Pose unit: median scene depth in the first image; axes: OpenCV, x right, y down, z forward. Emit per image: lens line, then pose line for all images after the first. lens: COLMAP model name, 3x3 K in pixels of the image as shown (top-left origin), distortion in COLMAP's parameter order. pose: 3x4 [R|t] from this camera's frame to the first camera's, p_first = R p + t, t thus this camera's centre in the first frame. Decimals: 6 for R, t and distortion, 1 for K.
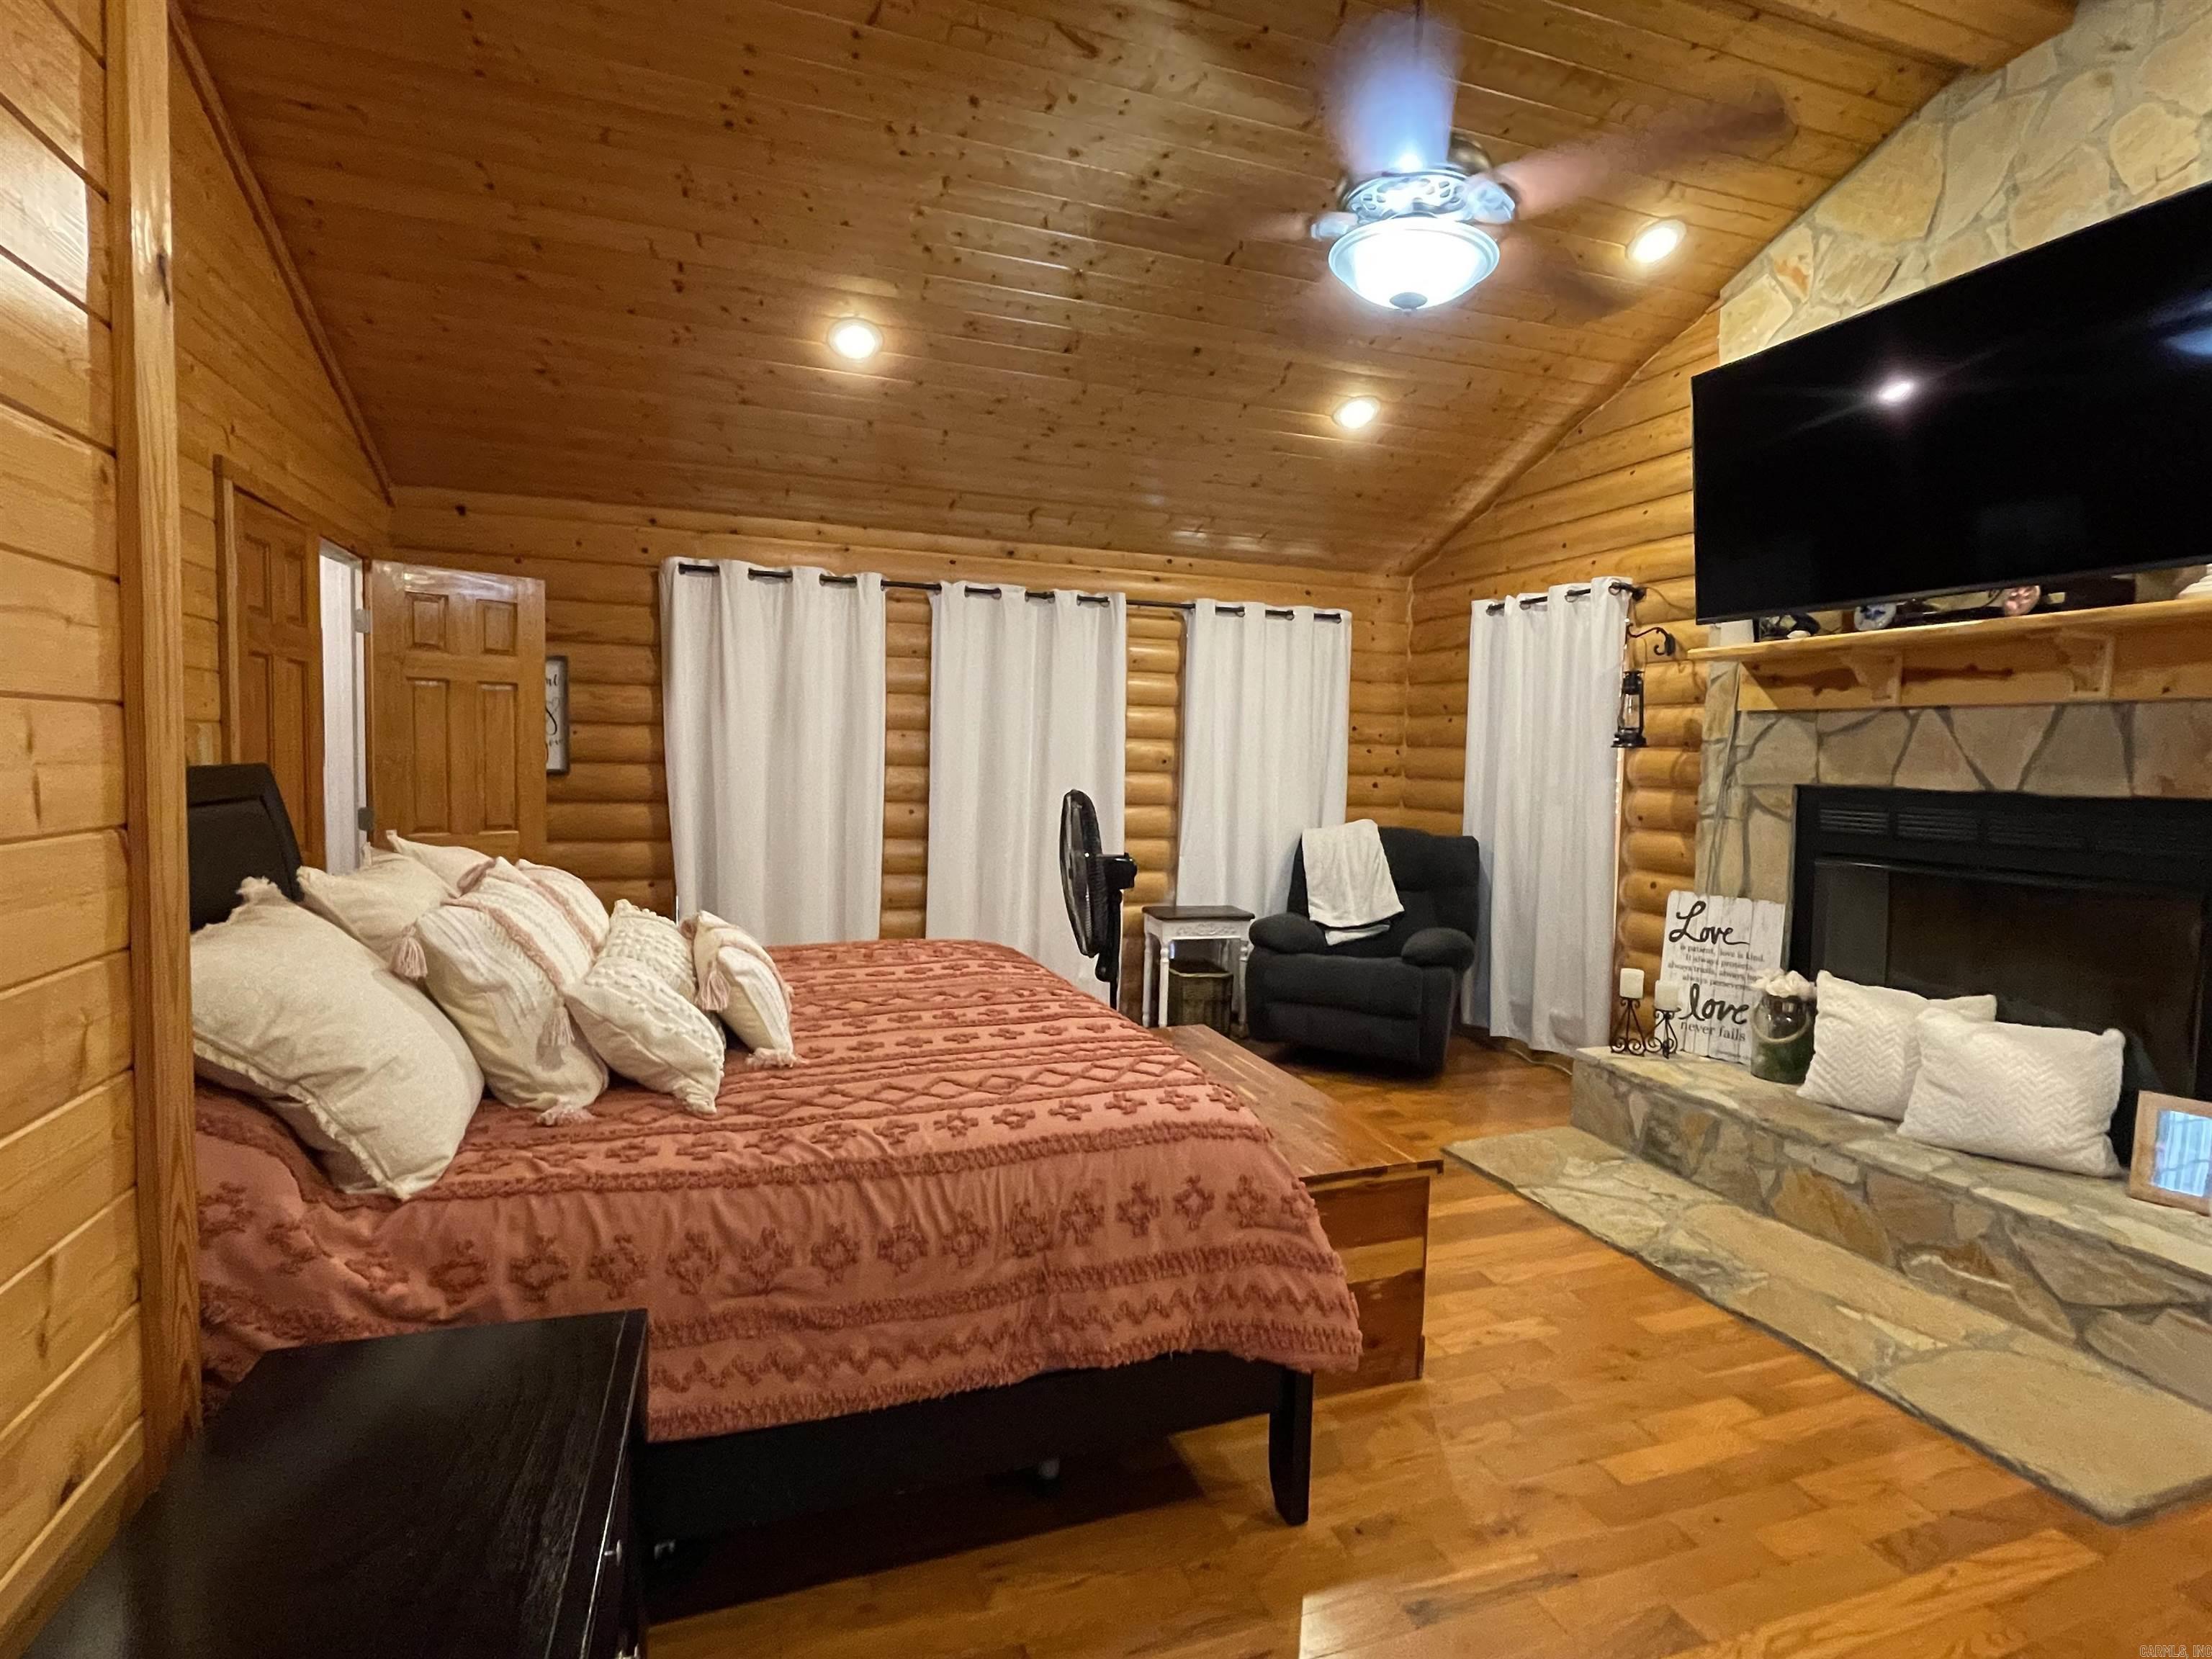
lens RADIAL K [[1082.8, 0, 1106.8], [0, 1082.8, 823.4], [0, 0, 1]] dist [-0.002788, -0.001836]
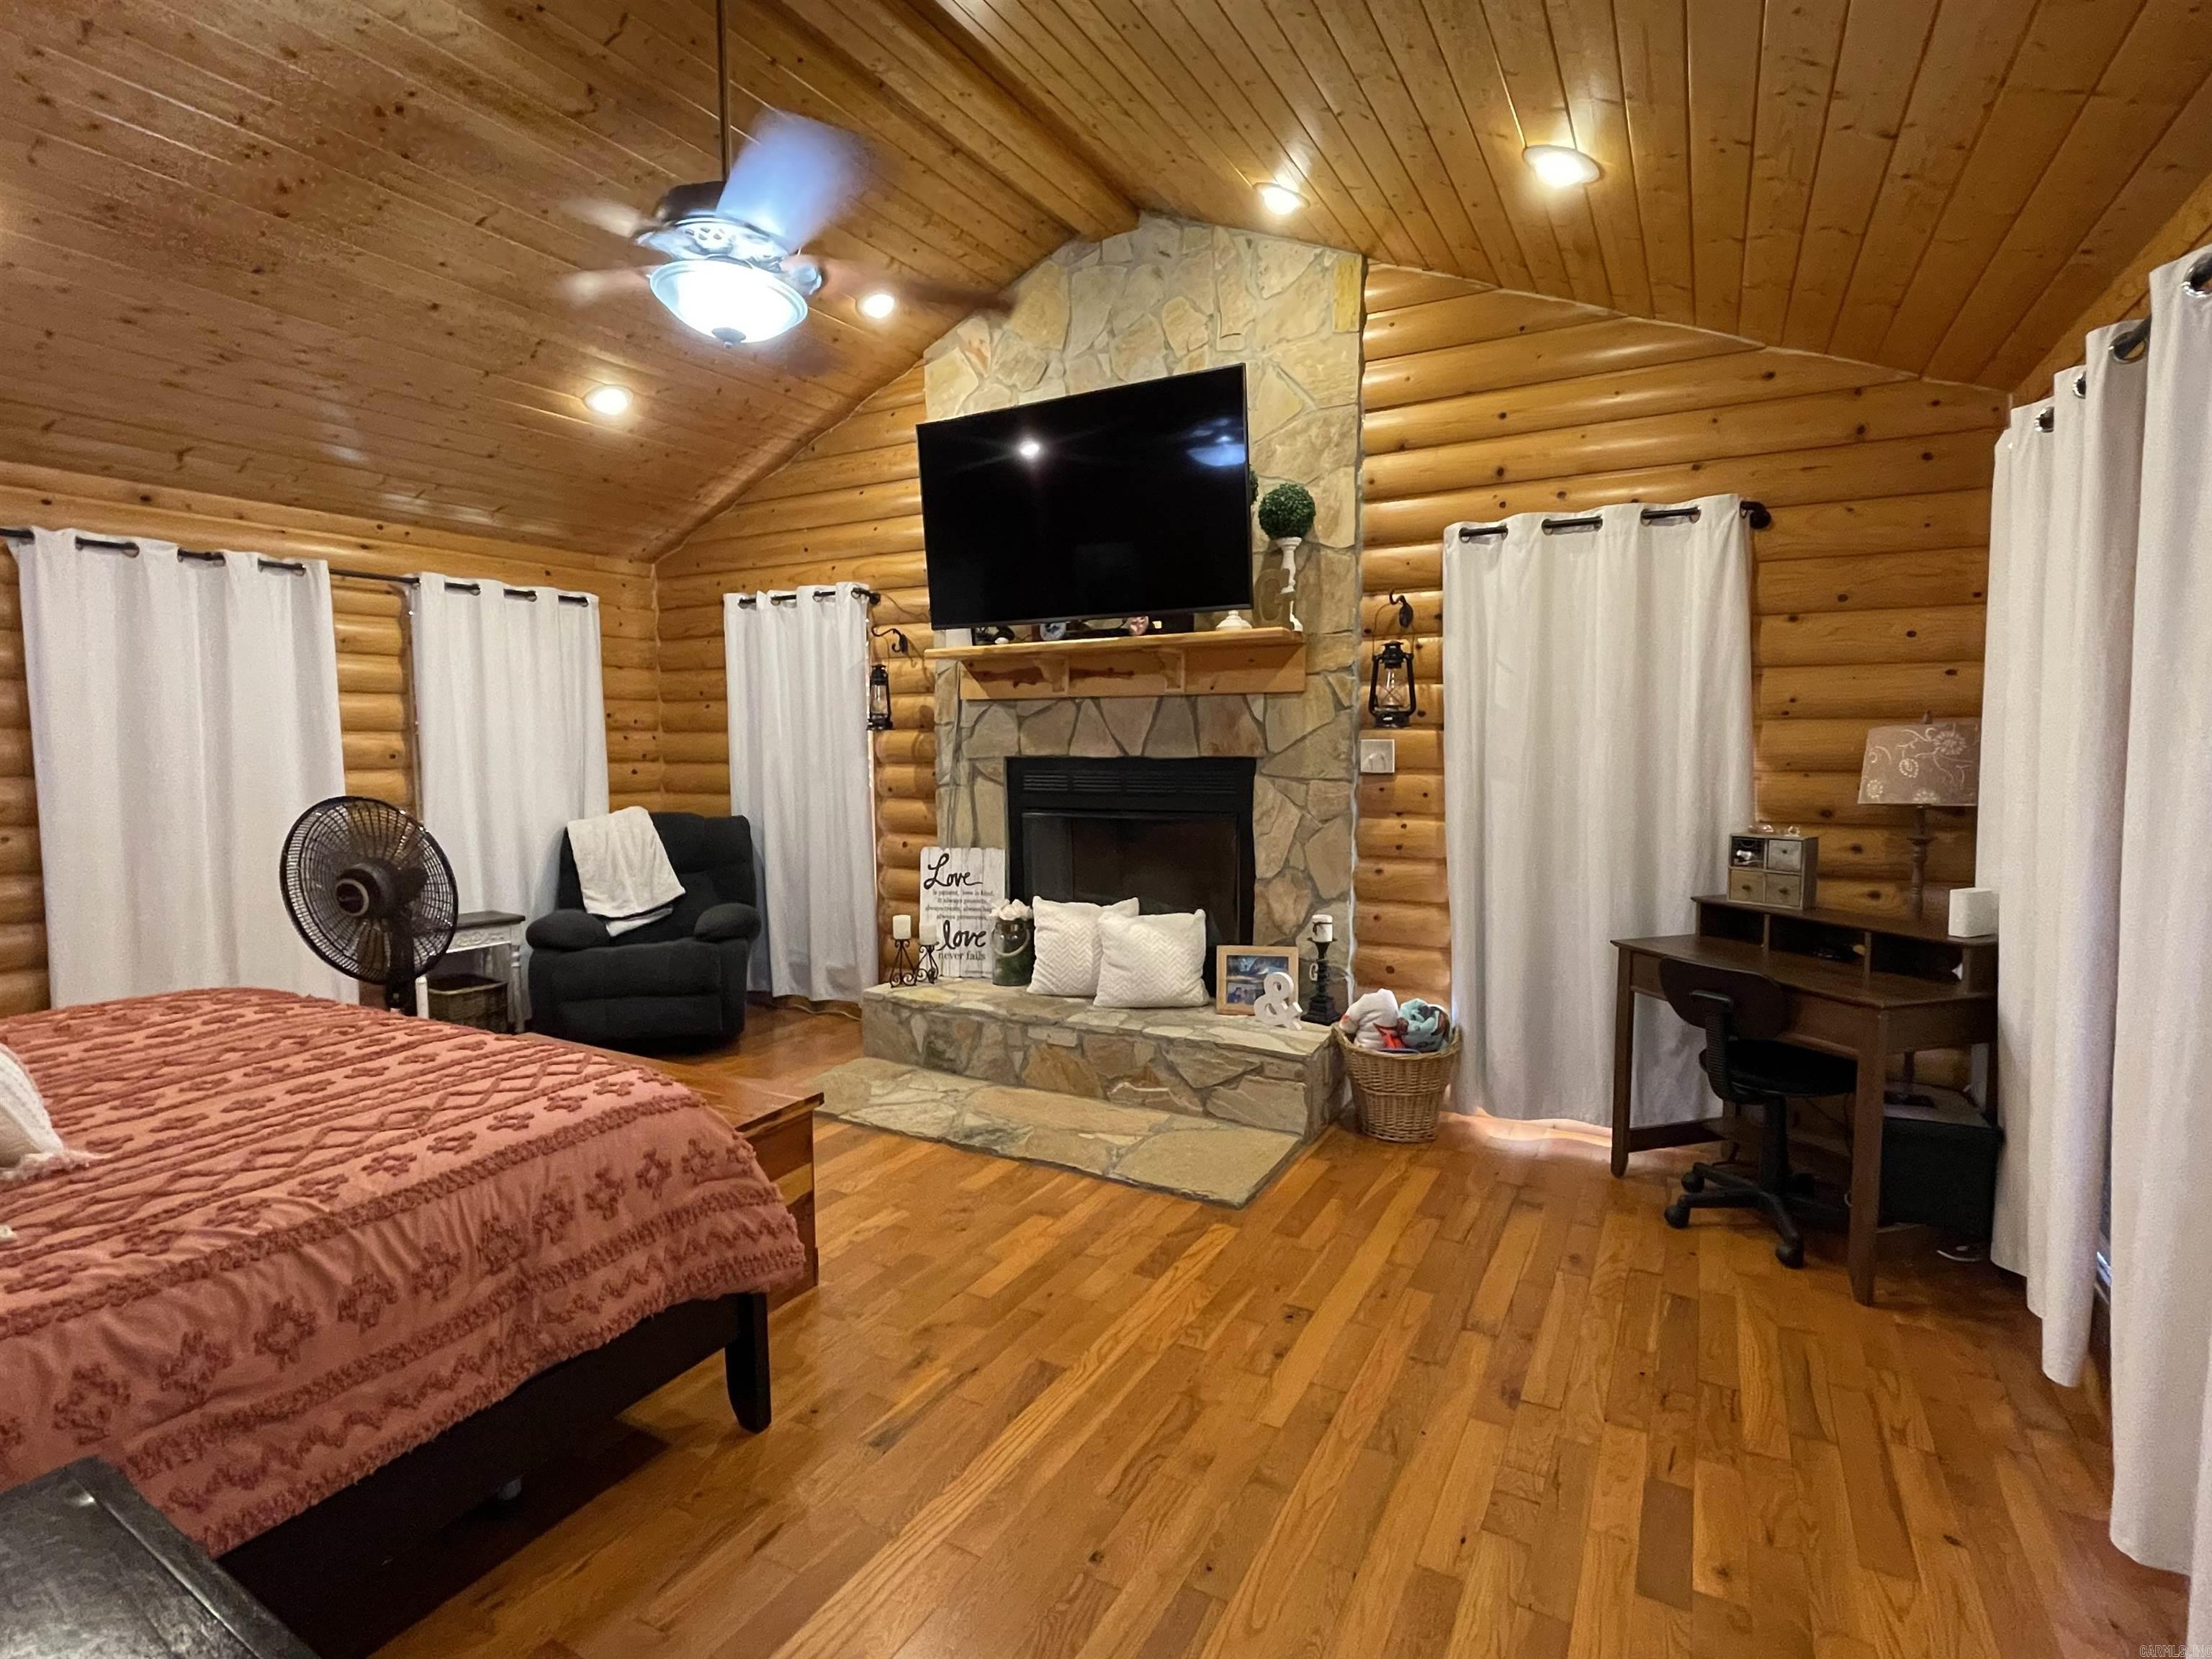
lens RADIAL K [[1082.8, 0, 1102.2], [0, 1082.8, 820.7], [0, 0, 1]] dist [-0.002788, -0.001836]
pose [[0.751008, -0.078047, 0.655664, -0.153521], [0.065743, 0.996894, 0.043362, -0.009092], [-0.657012, 0.010540, 0.753807, -0.060293]]
